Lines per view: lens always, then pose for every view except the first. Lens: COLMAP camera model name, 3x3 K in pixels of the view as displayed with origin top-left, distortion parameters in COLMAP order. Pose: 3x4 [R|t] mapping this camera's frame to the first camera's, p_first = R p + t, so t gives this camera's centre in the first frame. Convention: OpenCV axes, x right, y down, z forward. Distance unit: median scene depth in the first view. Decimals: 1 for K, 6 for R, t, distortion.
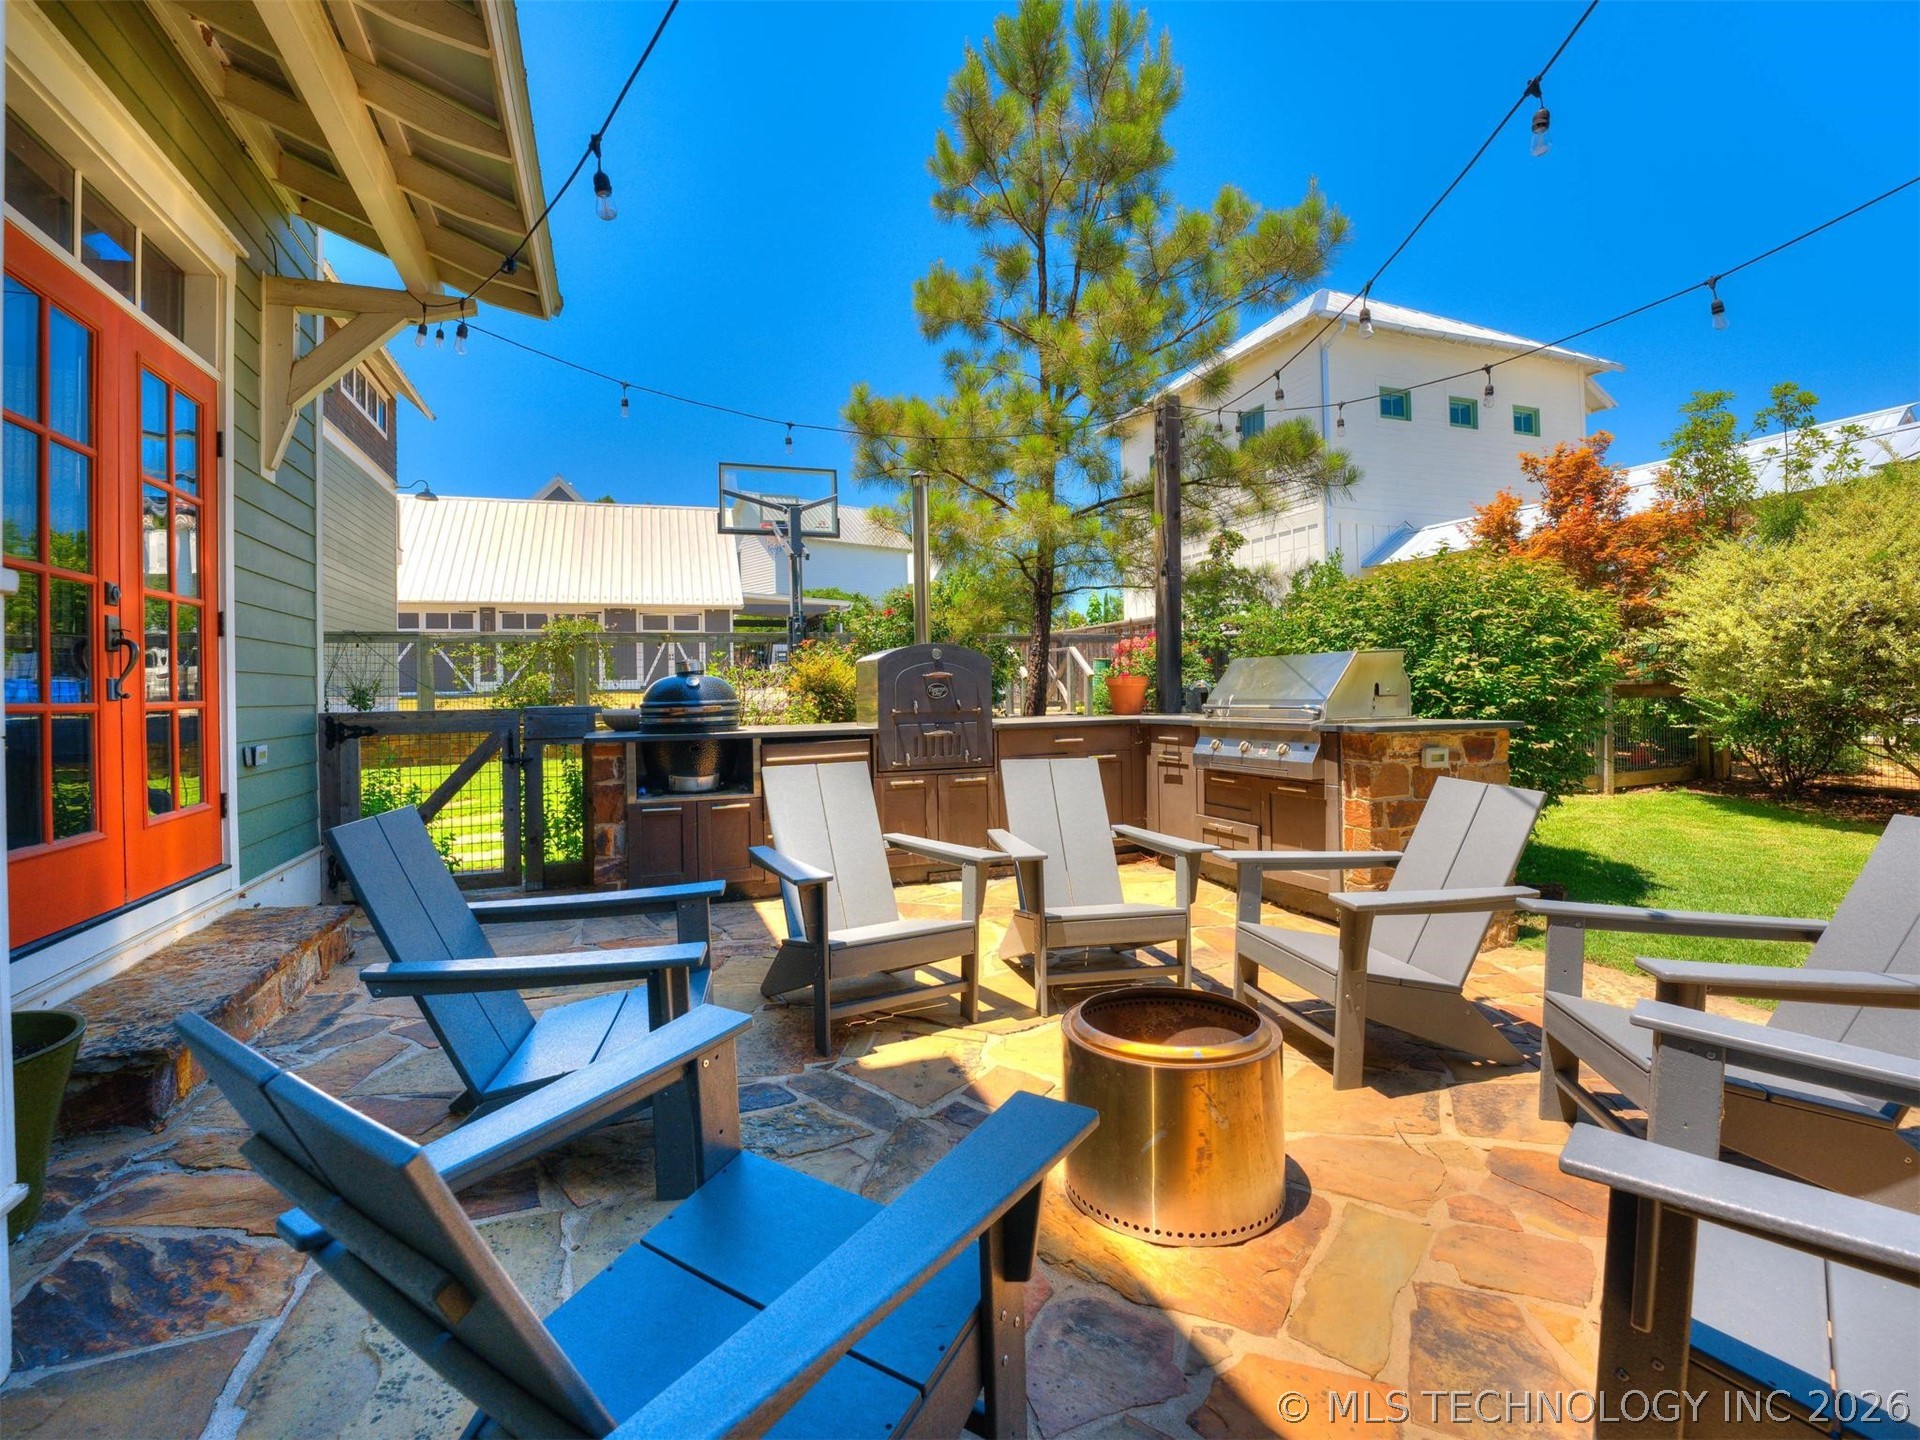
lens RADIAL K [[921.4, 0, 961.3], [0, 921.4, 701.2], [0, 0, 1]] dist [-0.001414, -0.000166]
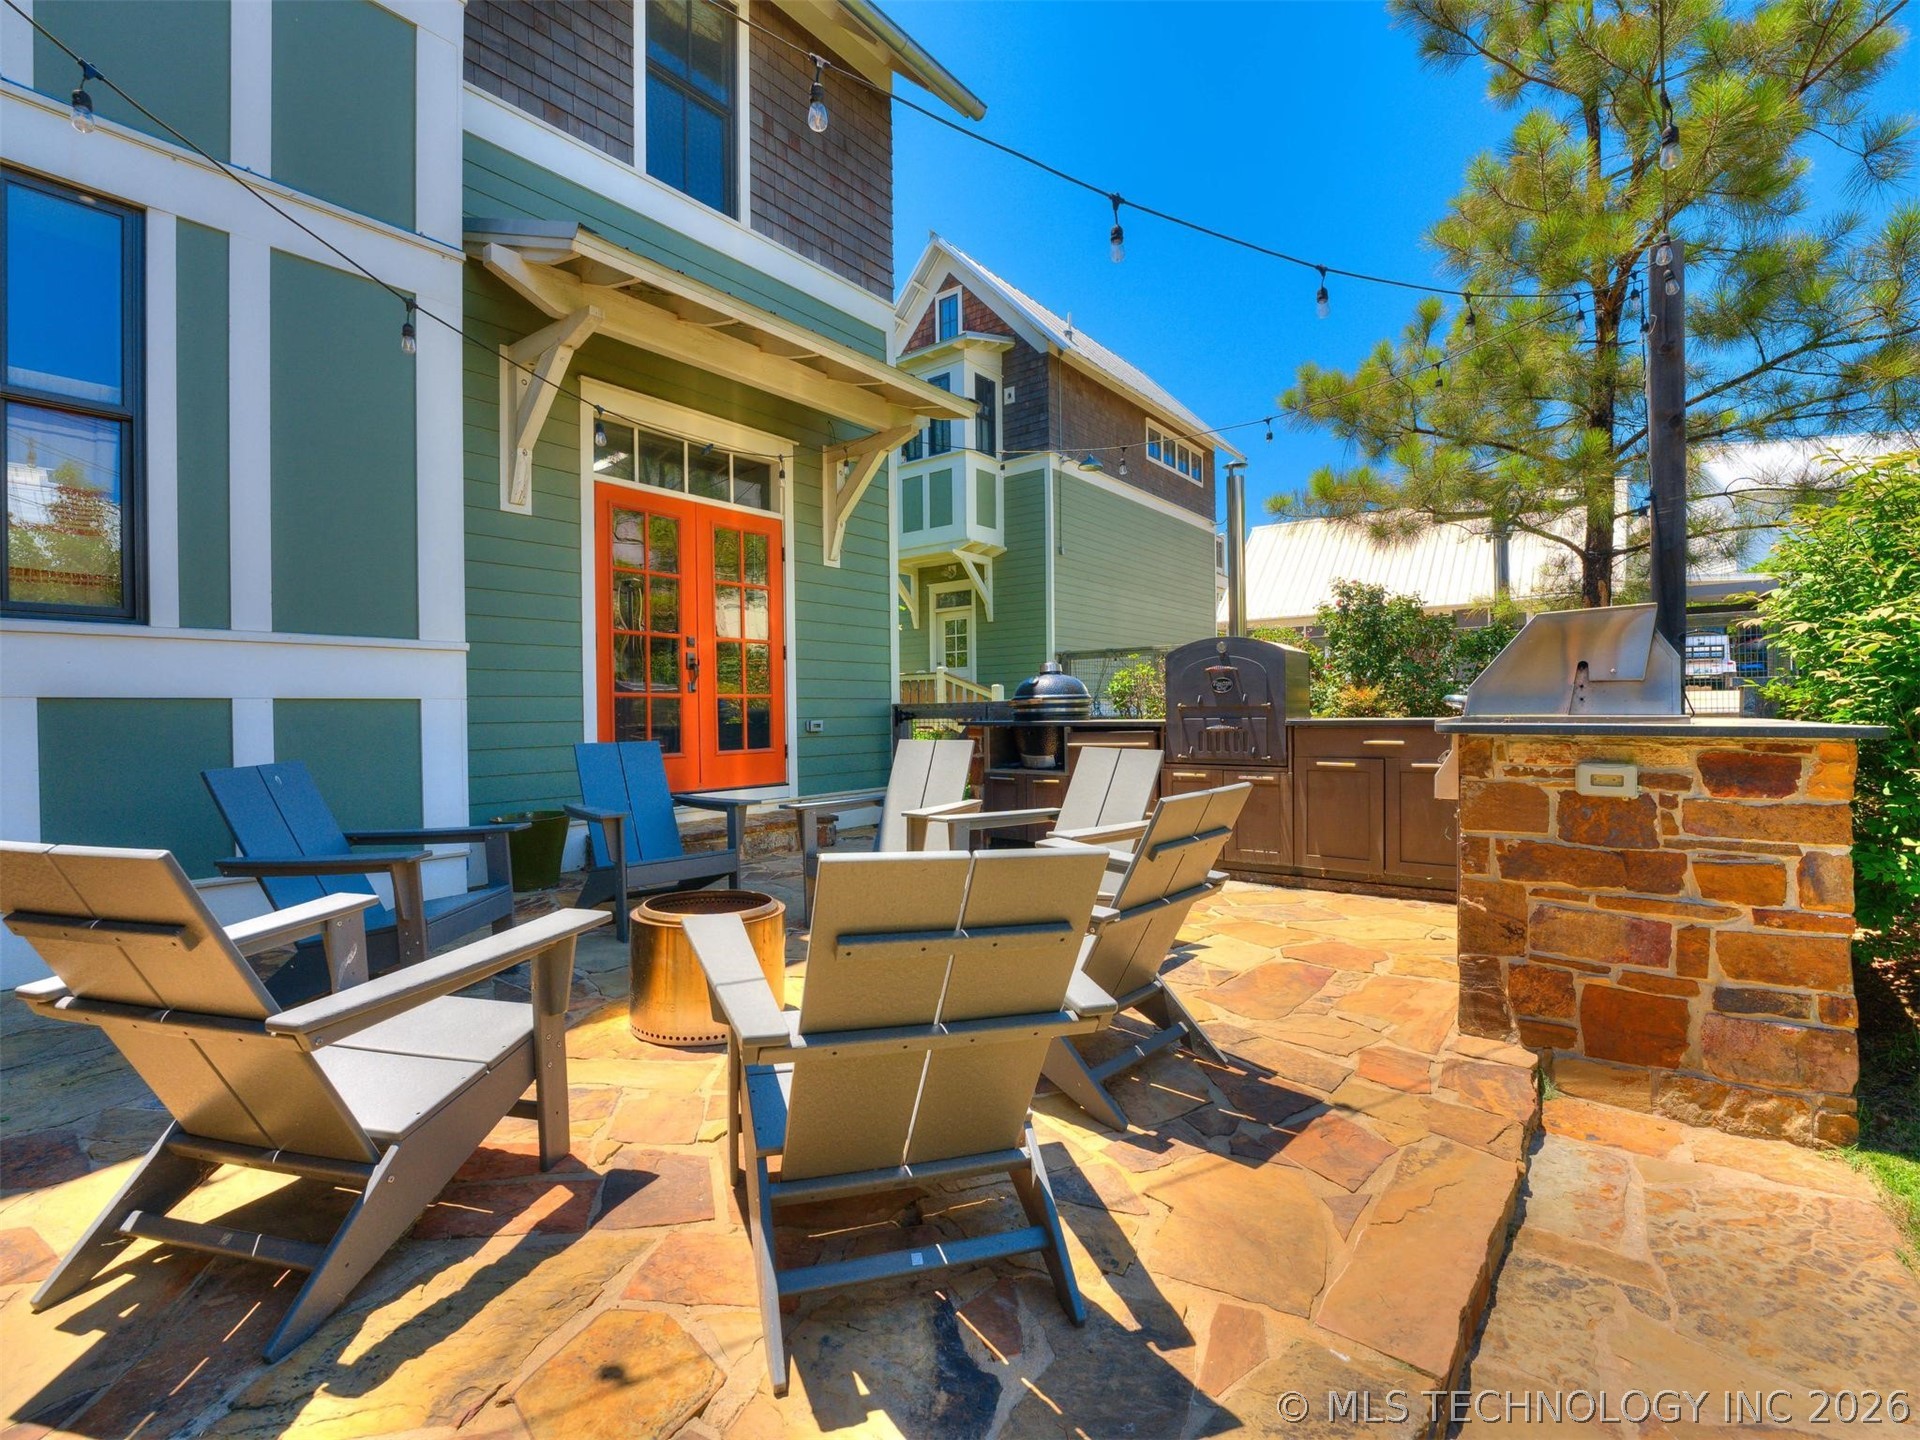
lens RADIAL K [[942.0, 0, 960.0], [0, 942.0, 720.0], [0, 0, 1]] dist [-0.001571, -0.000284]
pose [[0.492157, 0.019034, -0.870298, 0.760094], [-0.009892, 0.999819, 0.016272, 0.013401], [0.870450, 0.000601, 0.492256, 0.278487]]
